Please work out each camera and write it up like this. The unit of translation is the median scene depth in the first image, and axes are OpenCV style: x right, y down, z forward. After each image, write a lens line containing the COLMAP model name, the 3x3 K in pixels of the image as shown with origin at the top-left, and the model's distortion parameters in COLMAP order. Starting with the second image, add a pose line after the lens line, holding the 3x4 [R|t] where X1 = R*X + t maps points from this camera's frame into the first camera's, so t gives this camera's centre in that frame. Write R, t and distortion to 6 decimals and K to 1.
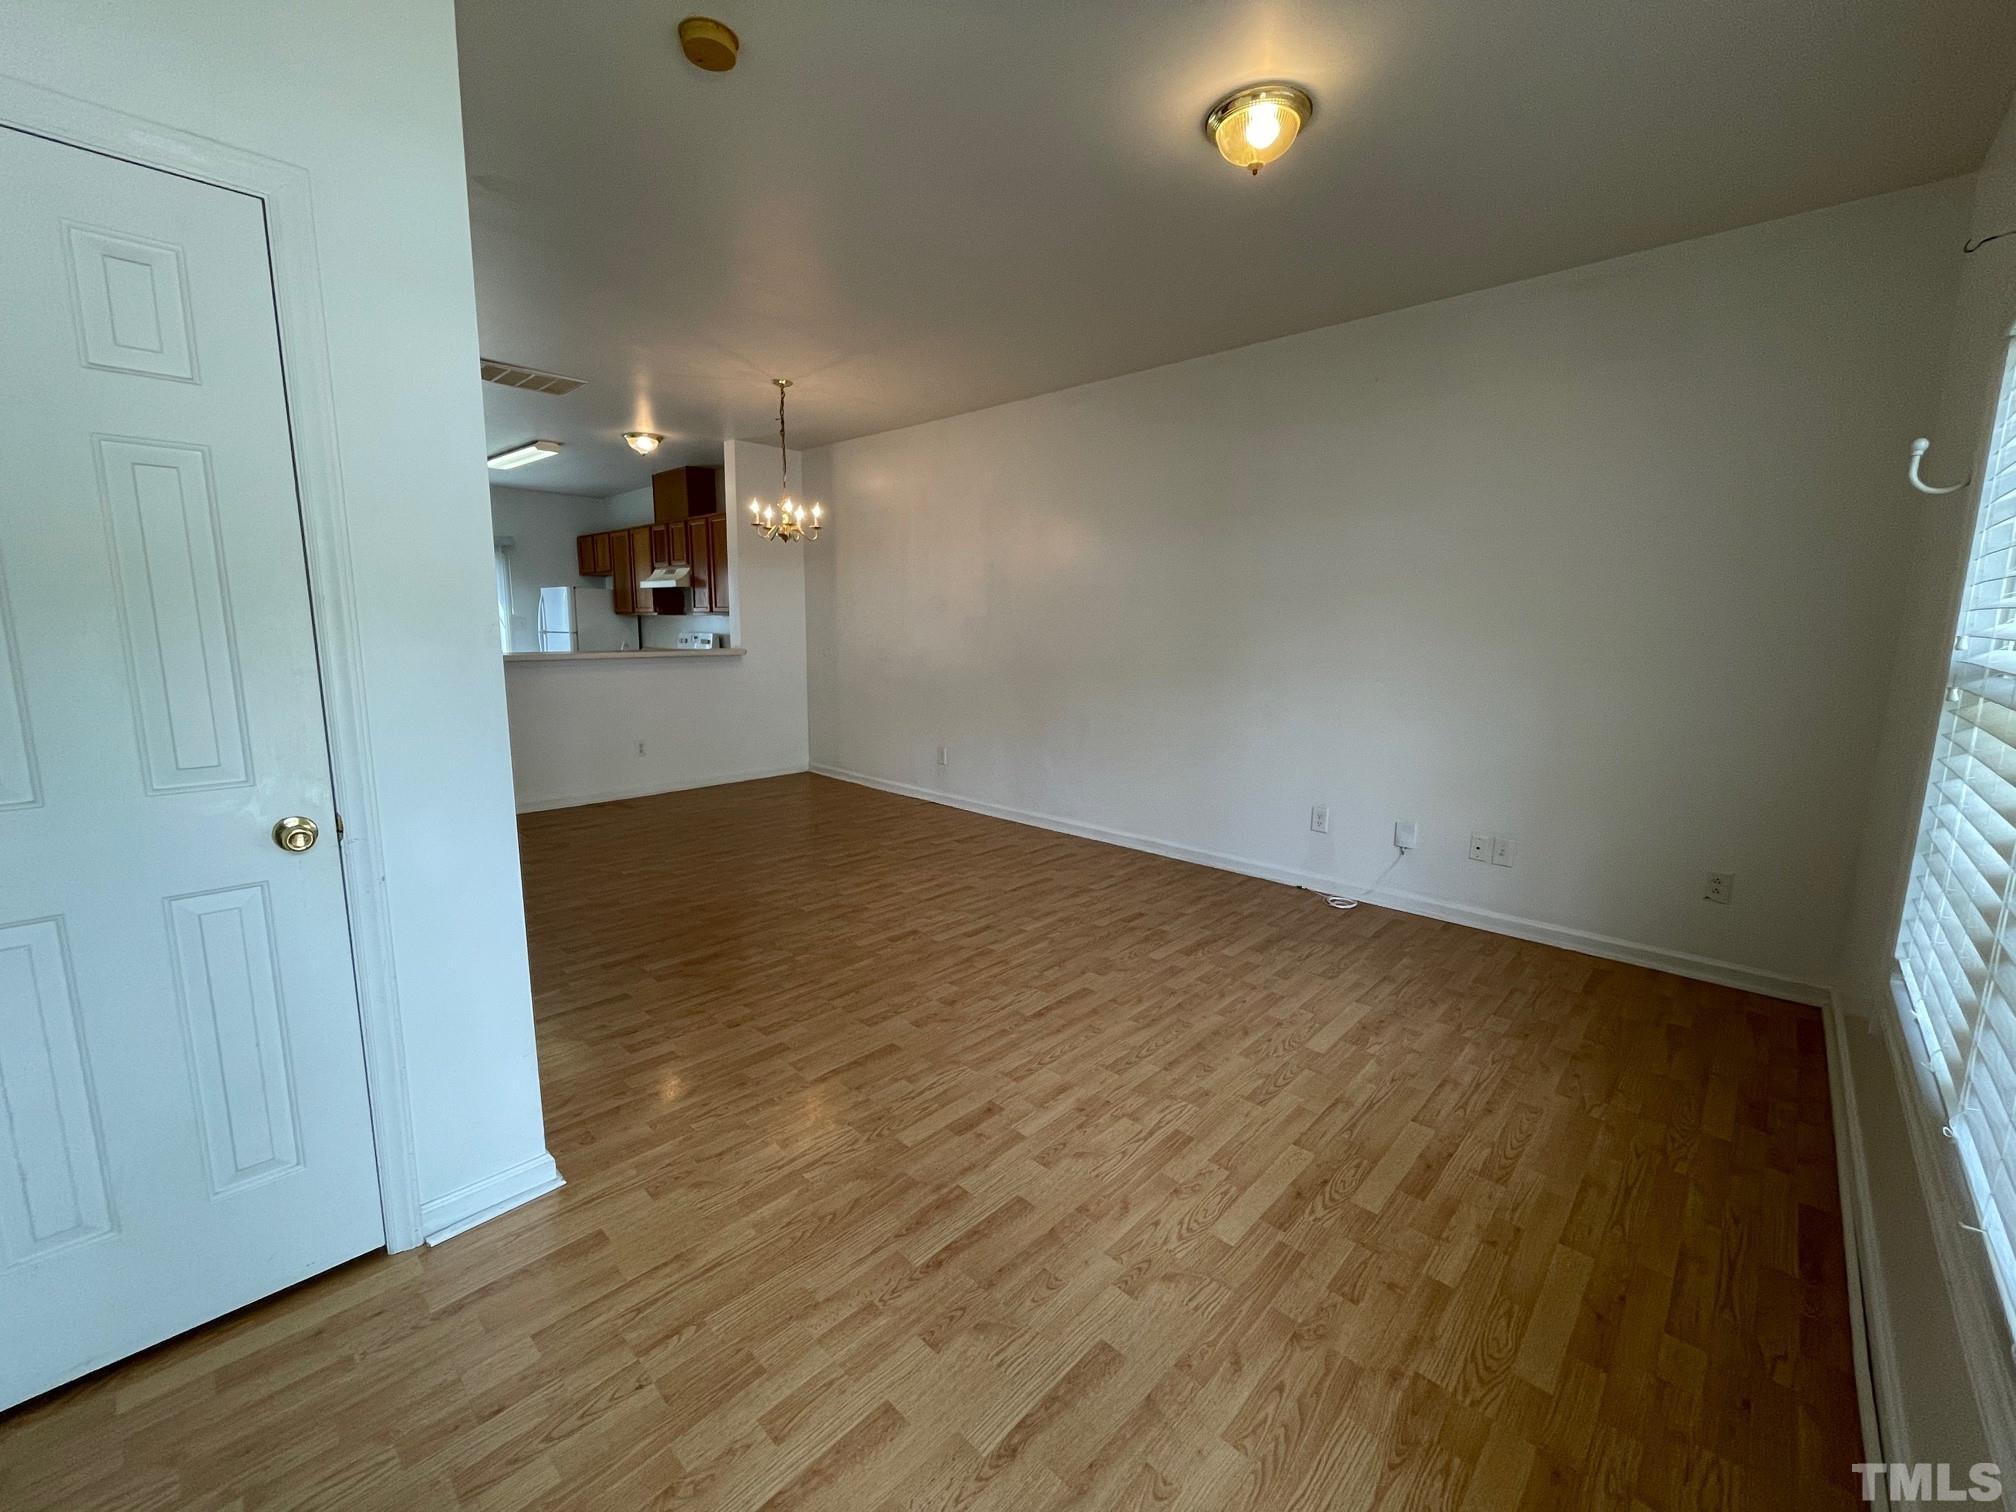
lens RADIAL K [[818.8, 0, 1000.6], [0, 818.8, 752.4], [0, 0, 1]] dist [-0.002830, 0.000887]
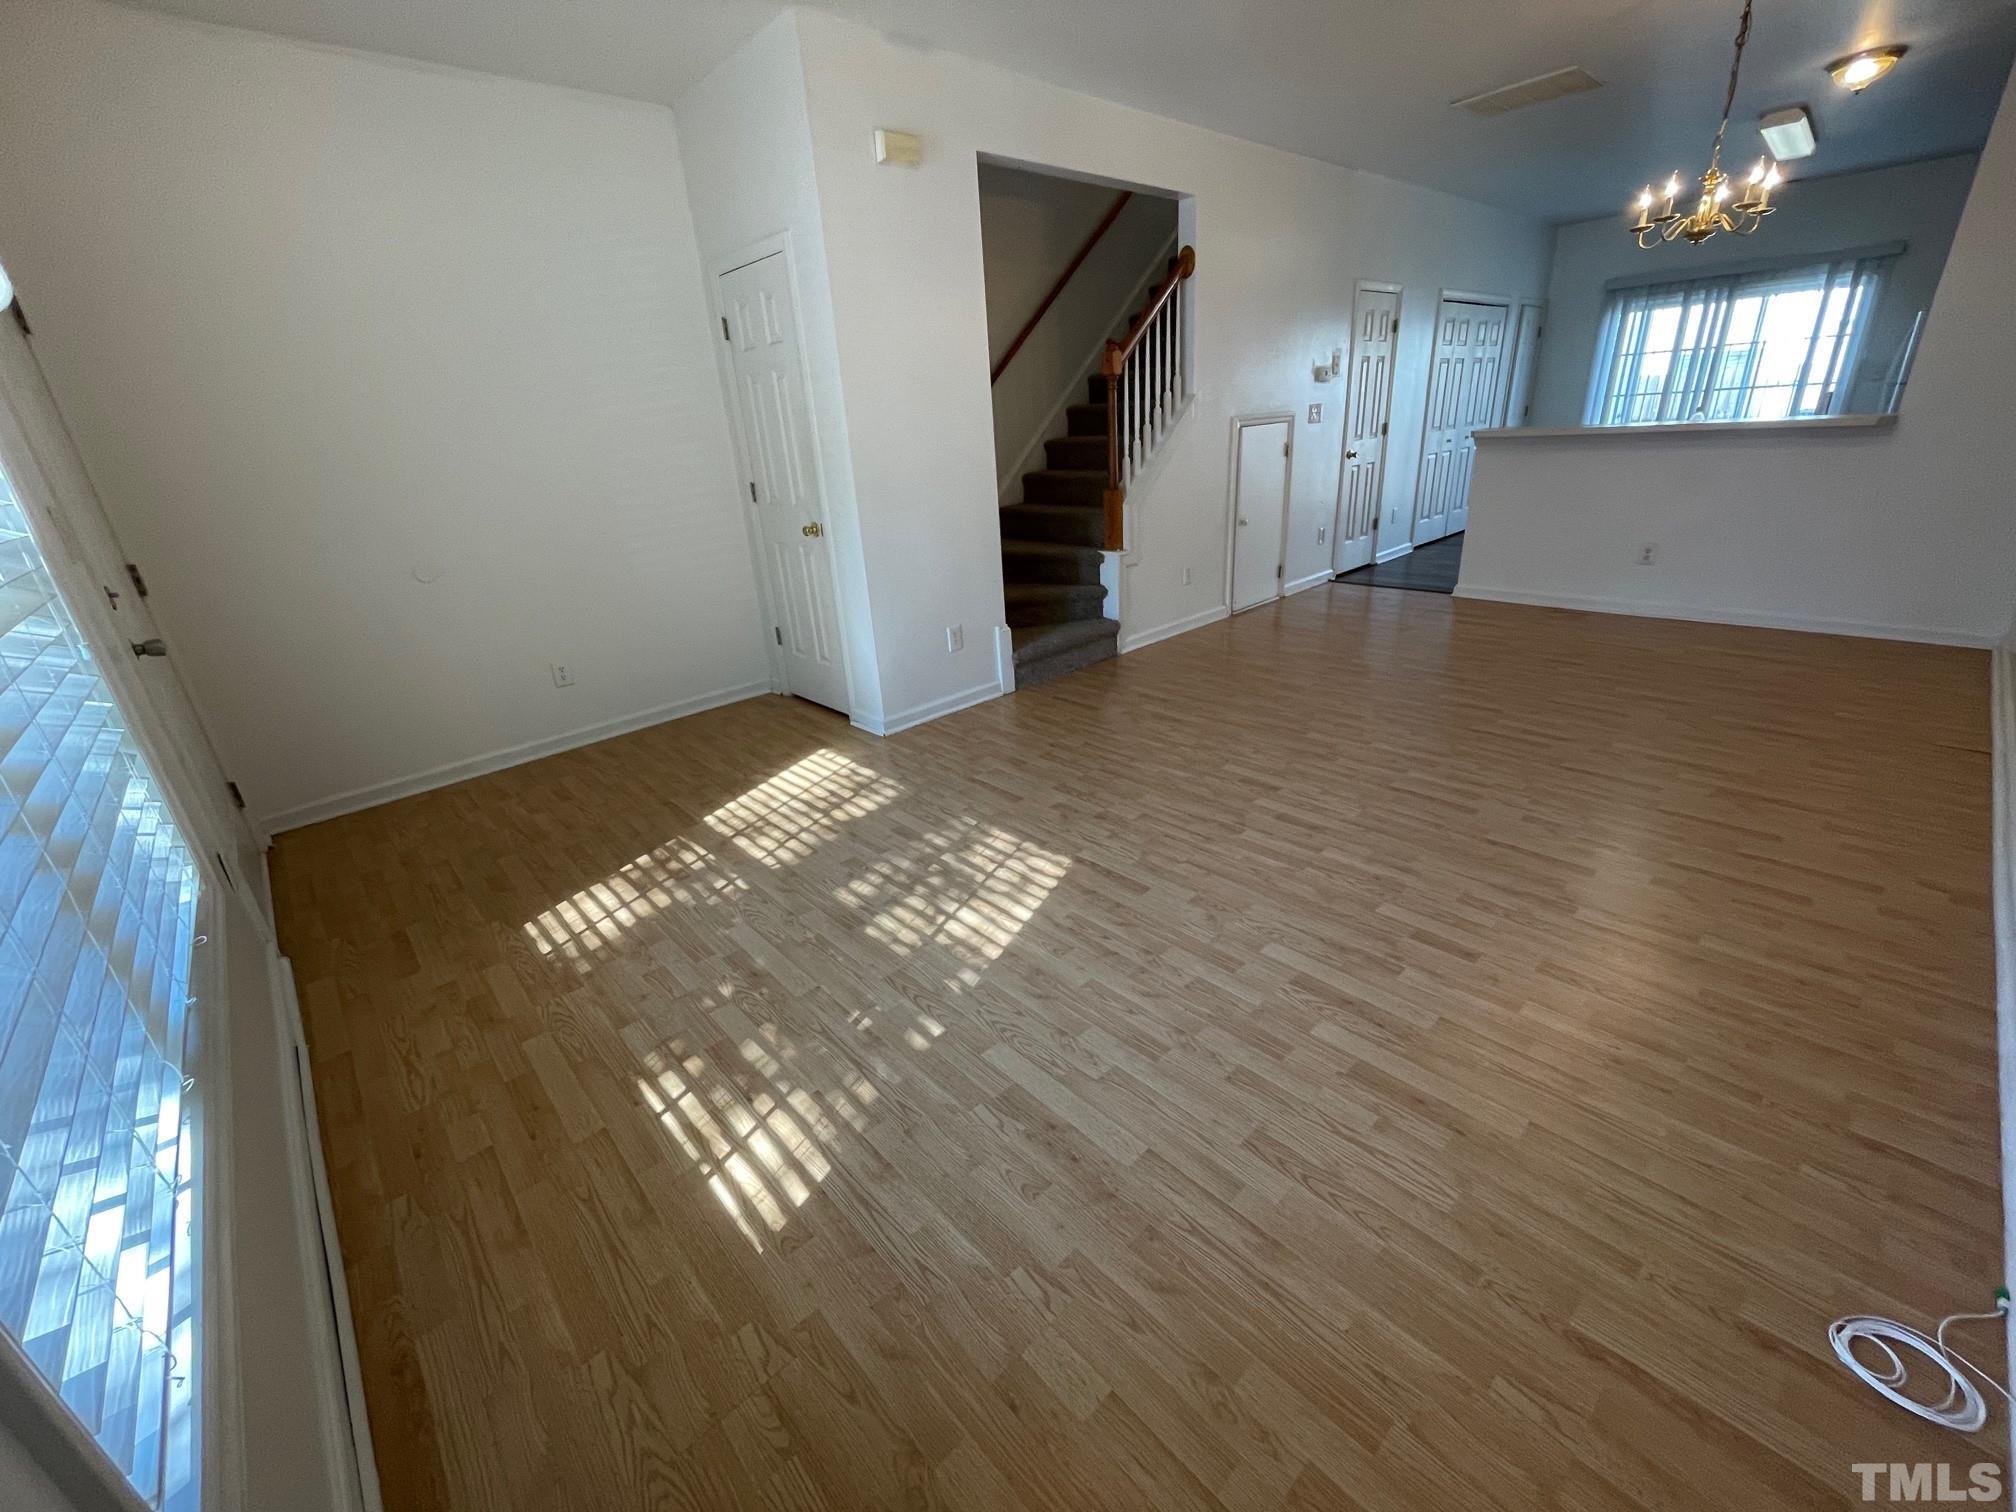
lens RADIAL K [[818.8, 0, 1002.9], [0, 818.8, 754.2], [0, 0, 1]] dist [-0.002830, 0.000887]
pose [[-0.069064, 0.374989, -0.924453, 0.734205], [-0.097187, 0.919729, 0.380333, -0.121443], [0.992867, 0.116113, -0.027076, 0.764912]]
